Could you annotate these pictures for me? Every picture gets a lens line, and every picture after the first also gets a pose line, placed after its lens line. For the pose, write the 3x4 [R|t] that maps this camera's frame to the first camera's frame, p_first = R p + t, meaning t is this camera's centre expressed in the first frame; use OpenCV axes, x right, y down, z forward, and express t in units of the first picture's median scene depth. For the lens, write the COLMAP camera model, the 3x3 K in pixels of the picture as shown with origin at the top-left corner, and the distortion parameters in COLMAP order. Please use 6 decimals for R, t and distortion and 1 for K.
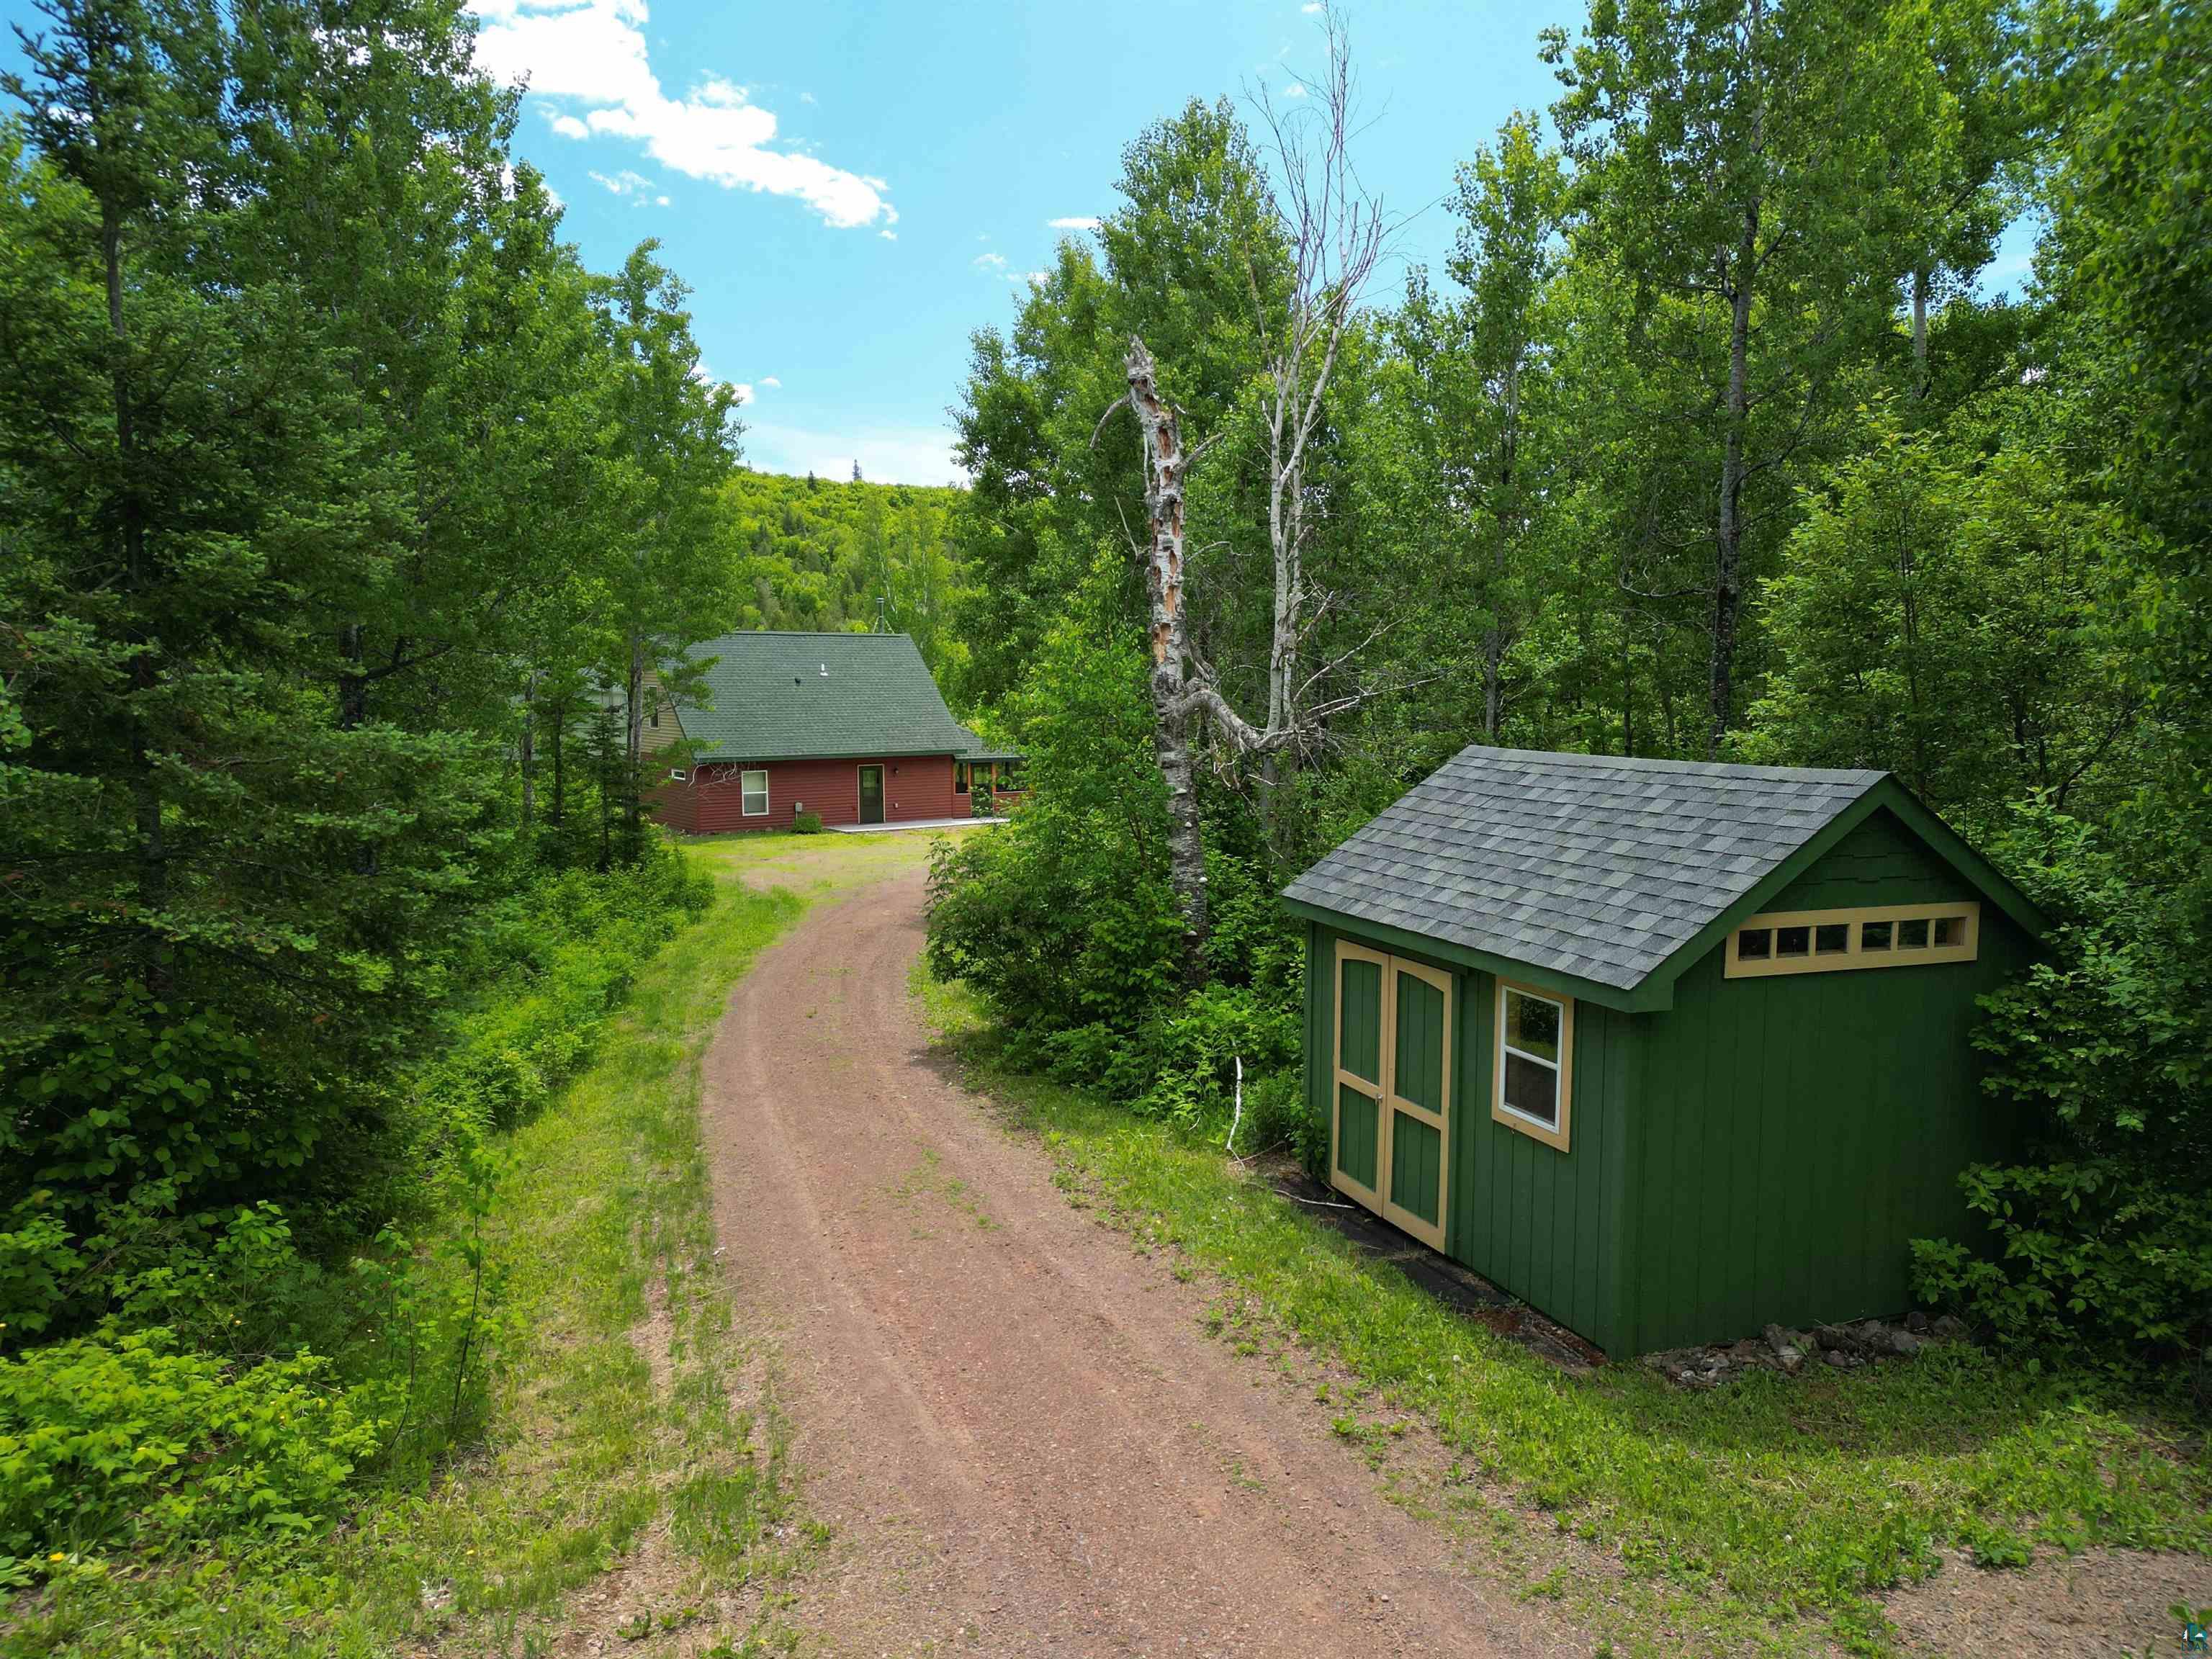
lens RADIAL K [[1540.1, 0, 1114.5], [0, 1540.1, 835.9], [0, 0, 1]] dist [0.066268, -0.058687]
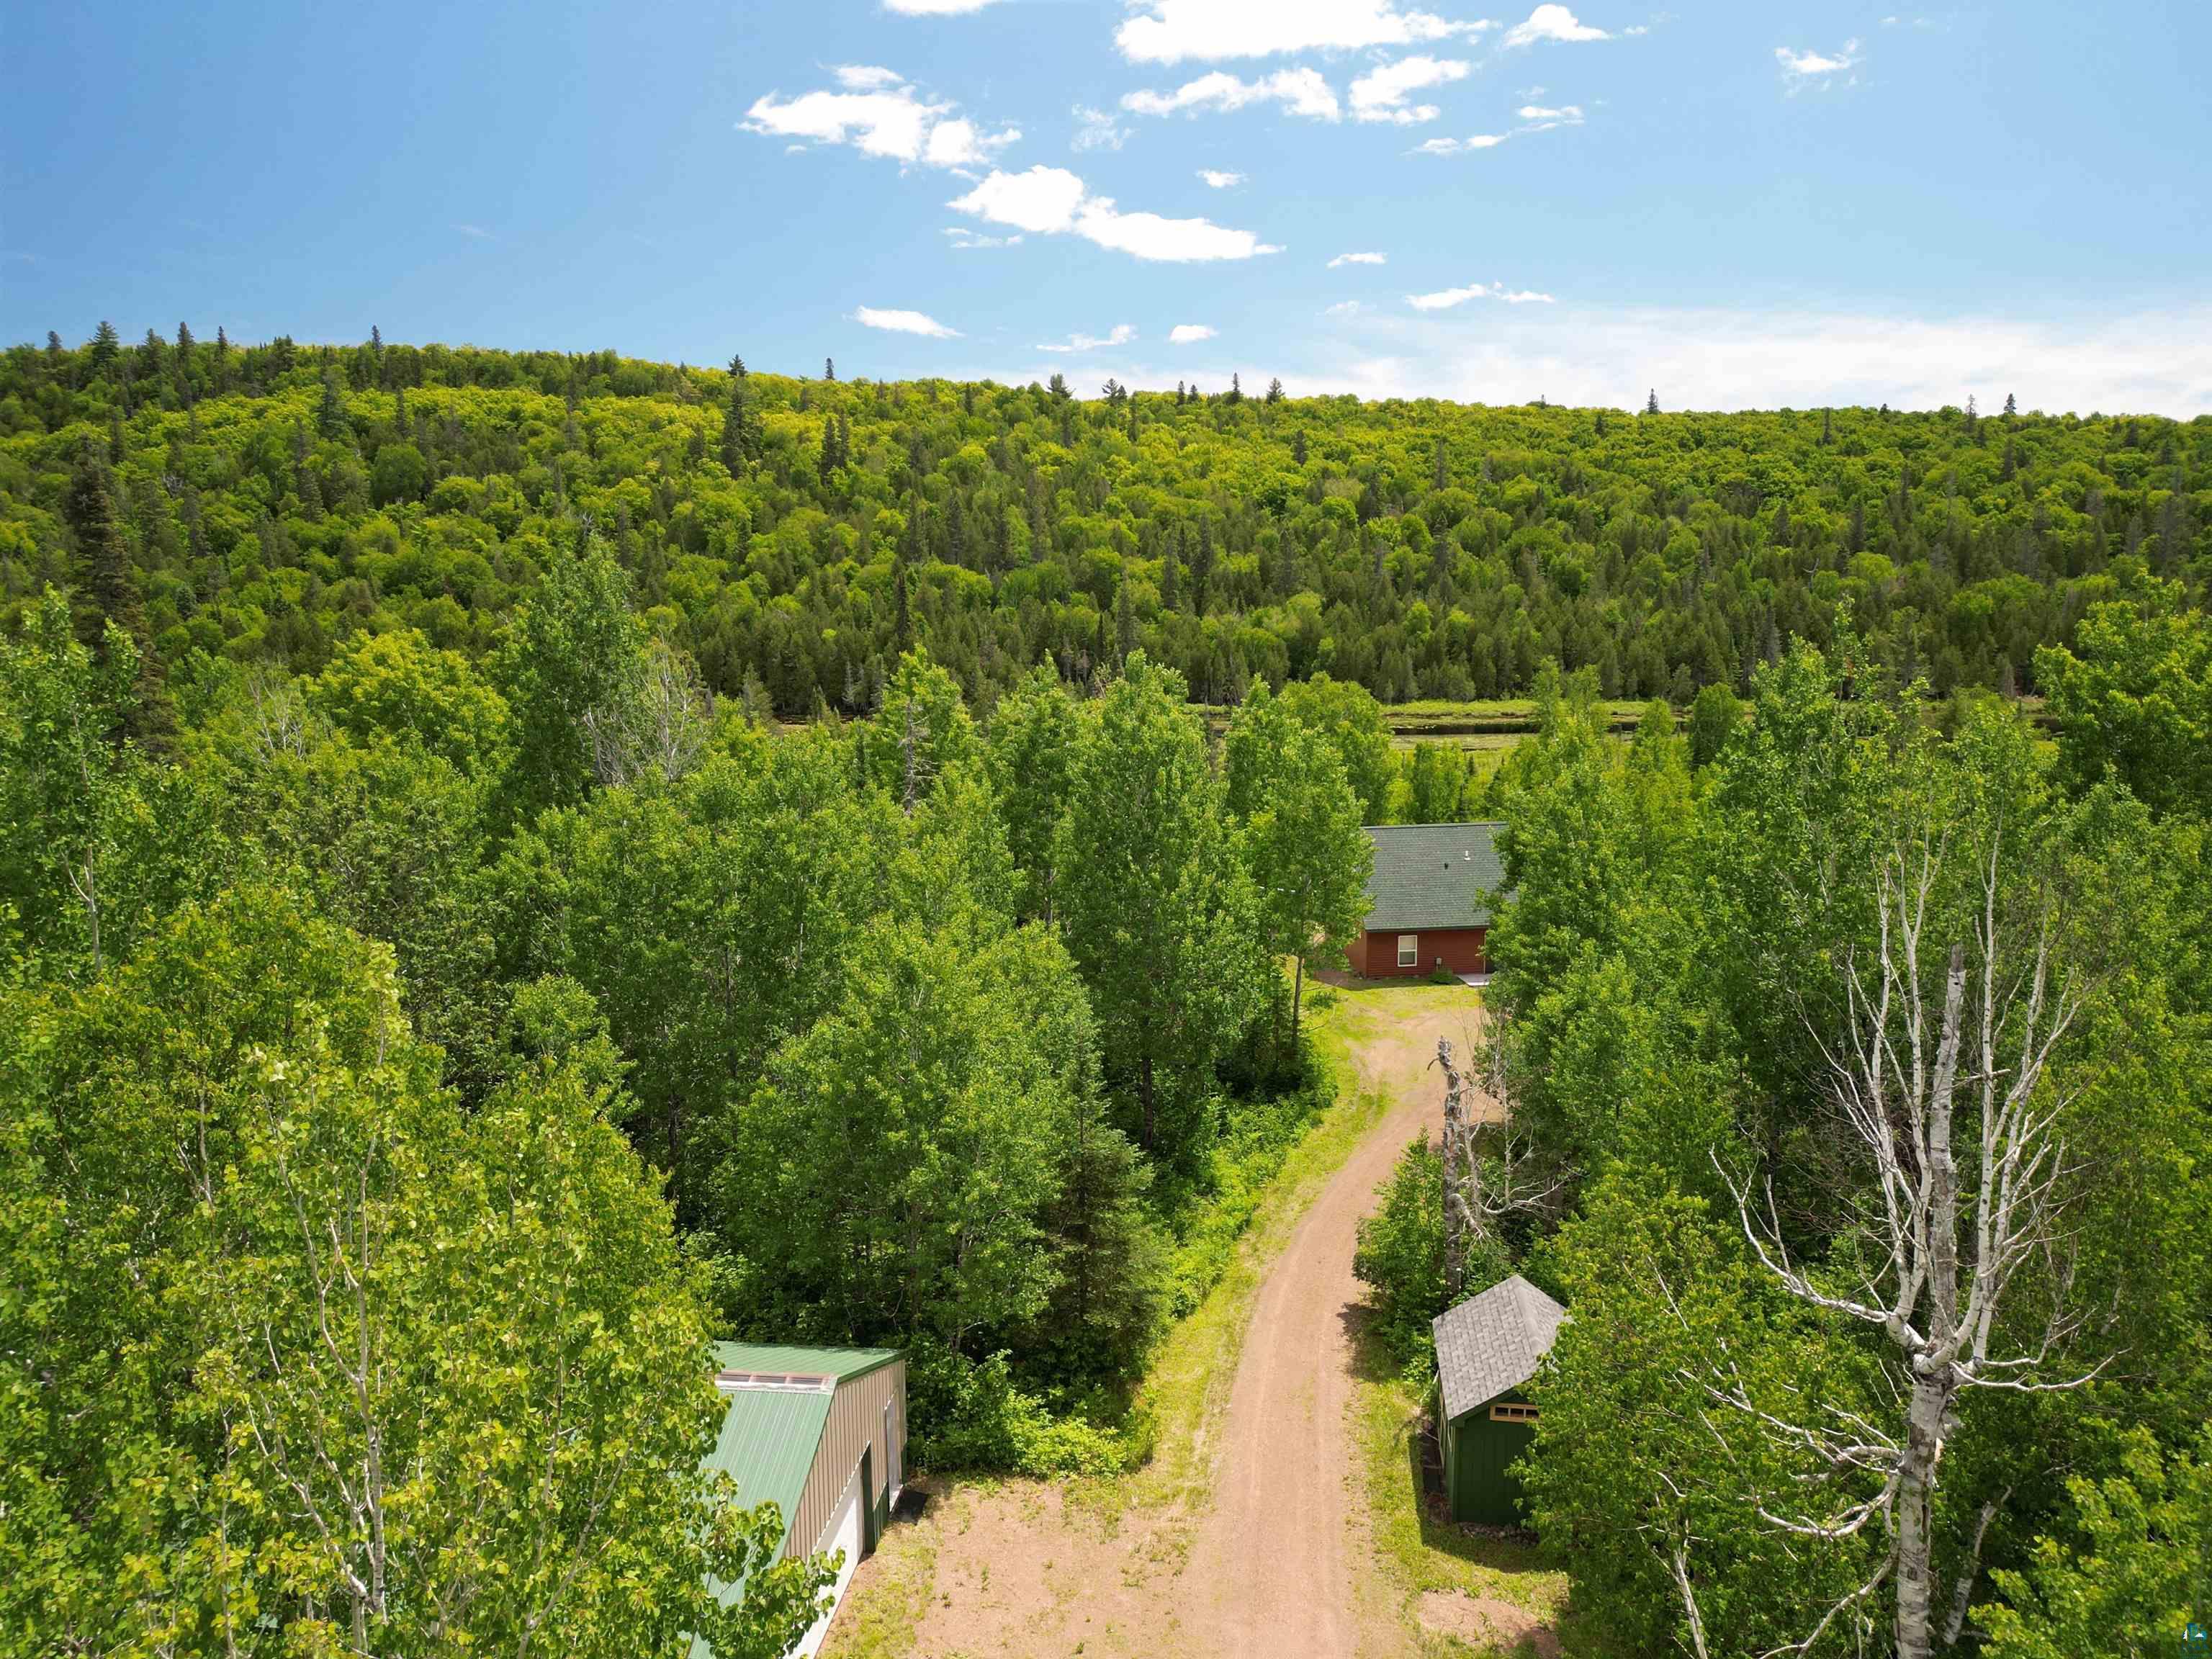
lens RADIAL K [[1540.1, 0, 1104.7], [0, 1540.1, 843.3], [0, 0, 1]] dist [0.066268, -0.058687]
pose [[0.875764, 0.071703, -0.477385, 0.714017], [-0.038529, 0.996135, 0.078937, -0.834816], [0.481200, -0.050737, 0.875142, -1.374579]]
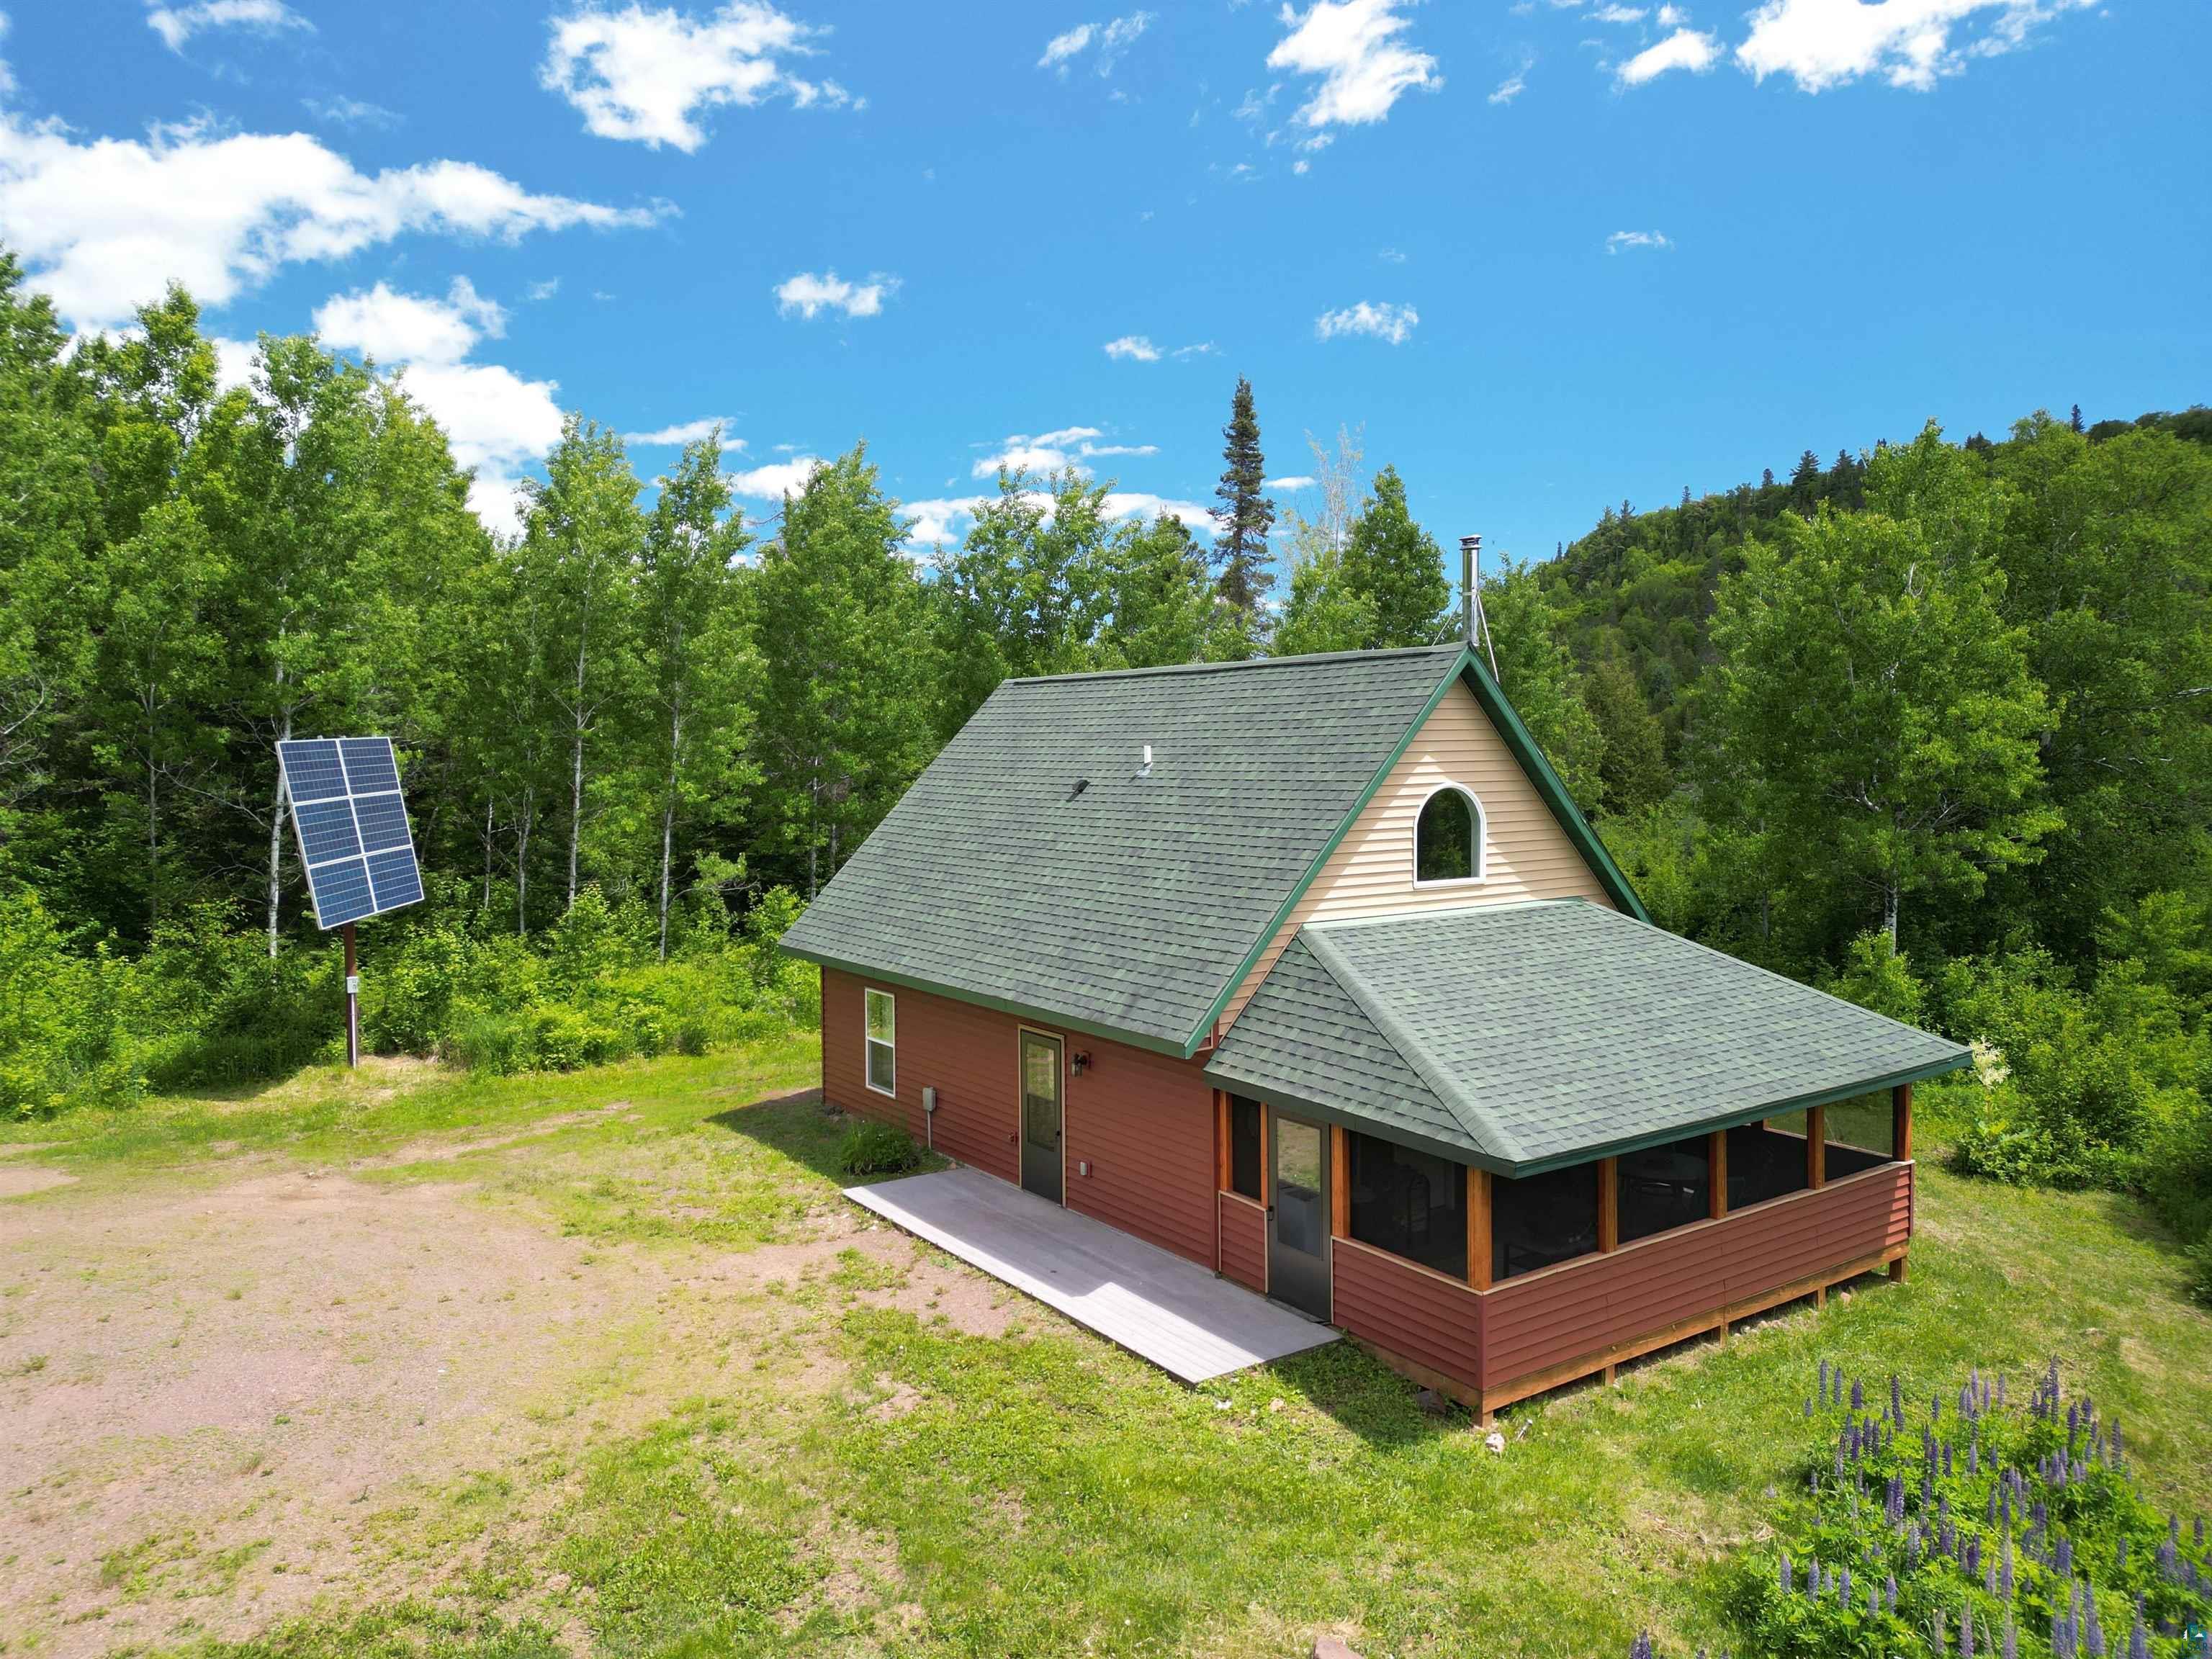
lens RADIAL K [[1540.1, 0, 1108.6], [0, 1540.1, 833.8], [0, 0, 1]] dist [0.066268, -0.058687]
pose [[-0.017395, 0.054244, -0.998376, 0.734184], [-0.095581, 0.993864, 0.055665, -0.428346], [0.995270, 0.096394, -0.012104, 3.895364]]
